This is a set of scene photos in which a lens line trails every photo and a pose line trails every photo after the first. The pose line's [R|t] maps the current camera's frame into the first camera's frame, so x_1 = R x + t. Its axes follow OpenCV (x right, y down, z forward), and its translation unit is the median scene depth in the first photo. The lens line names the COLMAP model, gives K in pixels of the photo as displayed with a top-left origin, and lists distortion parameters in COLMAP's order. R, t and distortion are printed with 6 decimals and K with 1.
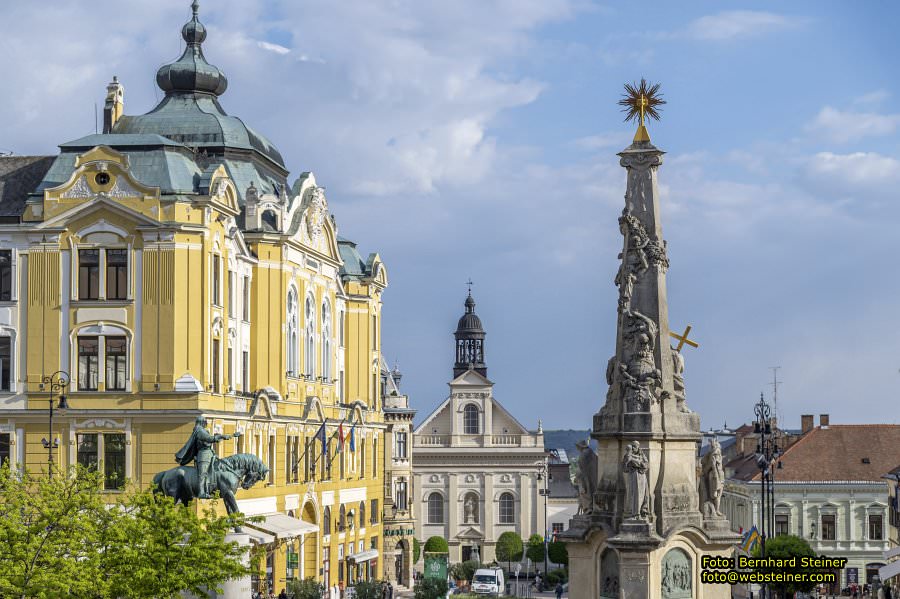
lens RADIAL K [[1983.7, 0, 450.0], [0, 1983.7, 299.4], [0, 0, 1]] dist [-0.077877, 0.000000]
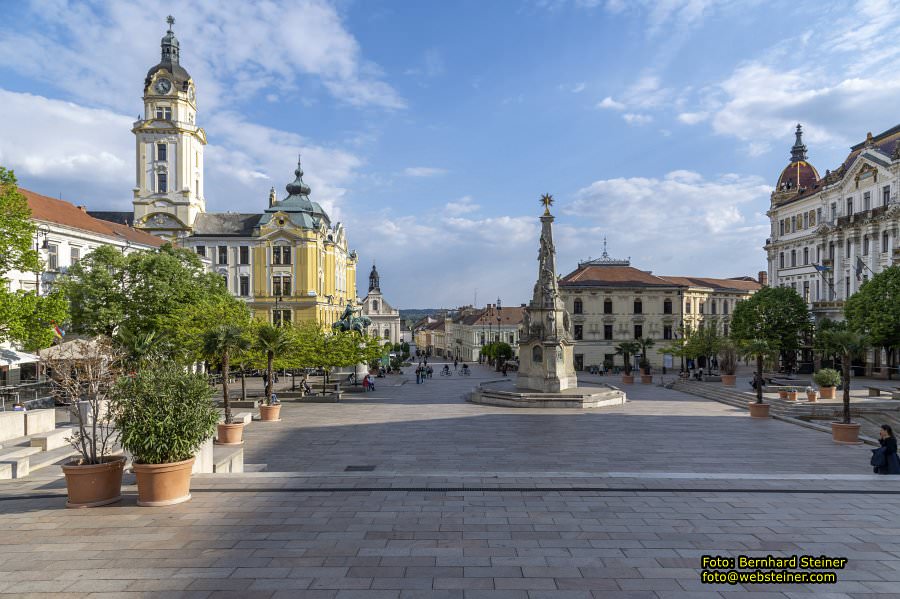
lens RADIAL K [[644.9, 0, 449.9], [0, 644.9, 303.2], [0, 0, 1]] dist [0.011877, 0.000780]
pose [[0.982367, -0.000239, 0.186961, -0.108393], [-0.010327, 0.998403, 0.055538, 0.002336], [-0.186676, -0.056490, 0.980796, 0.019340]]
